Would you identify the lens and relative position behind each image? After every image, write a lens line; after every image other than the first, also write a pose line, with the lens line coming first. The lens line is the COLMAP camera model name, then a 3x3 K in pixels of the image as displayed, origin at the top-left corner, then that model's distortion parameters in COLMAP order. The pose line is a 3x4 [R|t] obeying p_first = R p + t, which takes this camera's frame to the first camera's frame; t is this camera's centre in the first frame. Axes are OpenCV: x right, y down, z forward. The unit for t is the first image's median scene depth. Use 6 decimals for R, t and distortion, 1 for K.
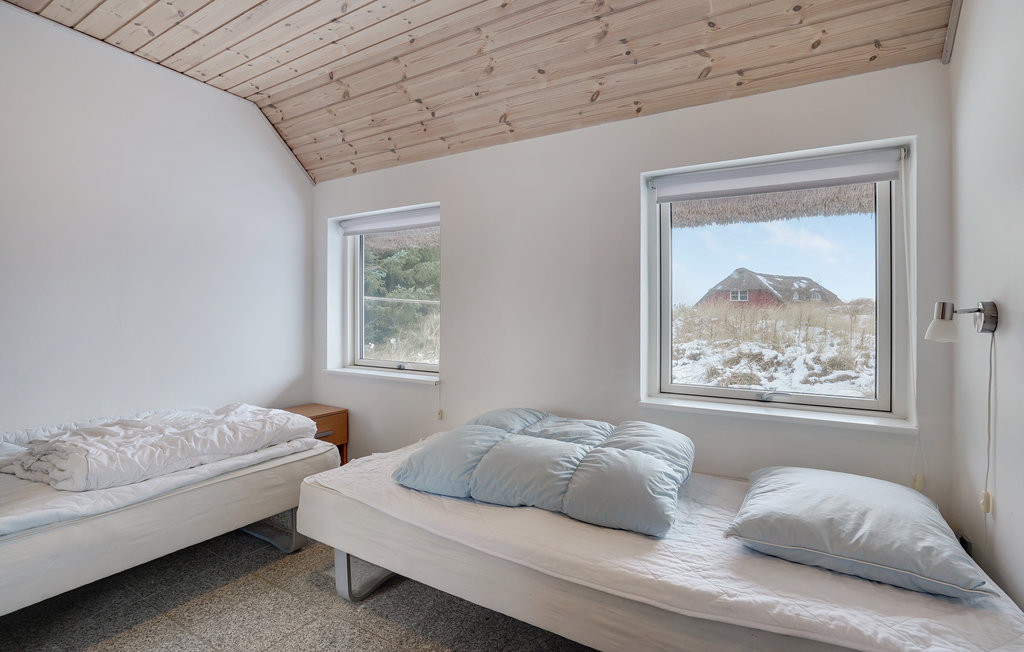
lens RADIAL K [[473.7, 0, 512.6], [0, 473.7, 328.7], [0, 0, 1]] dist [-0.038505, 0.021293]
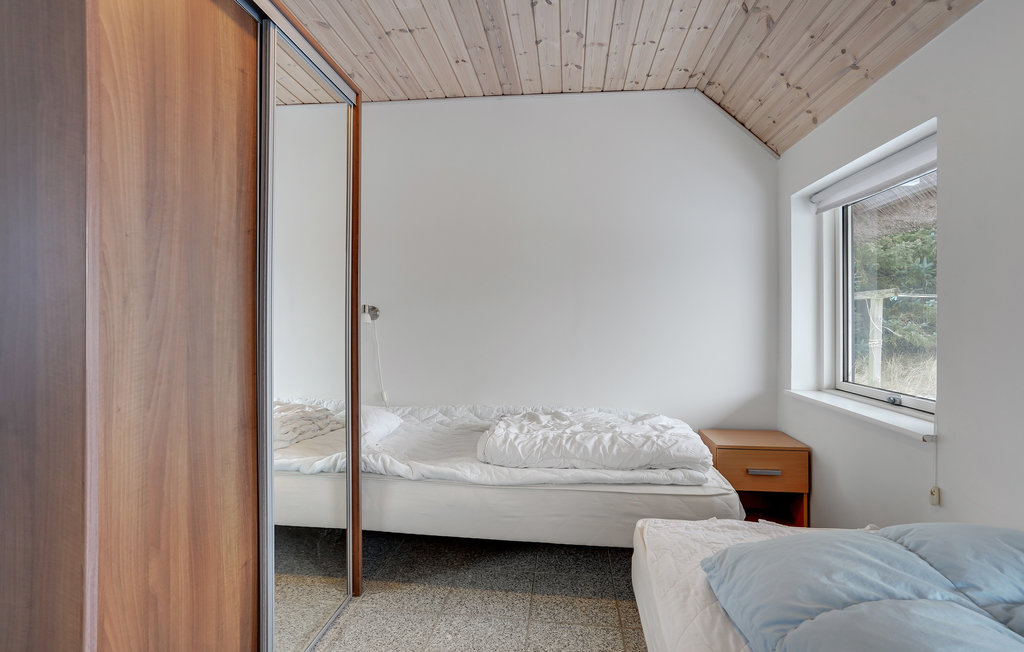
lens RADIAL K [[473.7, 0, 512.6], [0, 473.7, 328.7], [0, 0, 1]] dist [-0.038505, 0.021293]
pose [[0.413497, 0.008874, -0.910462, 0.169817], [-0.024860, 0.999690, -0.001547, -0.003558], [0.910166, 0.023274, 0.413589, 0.377340]]
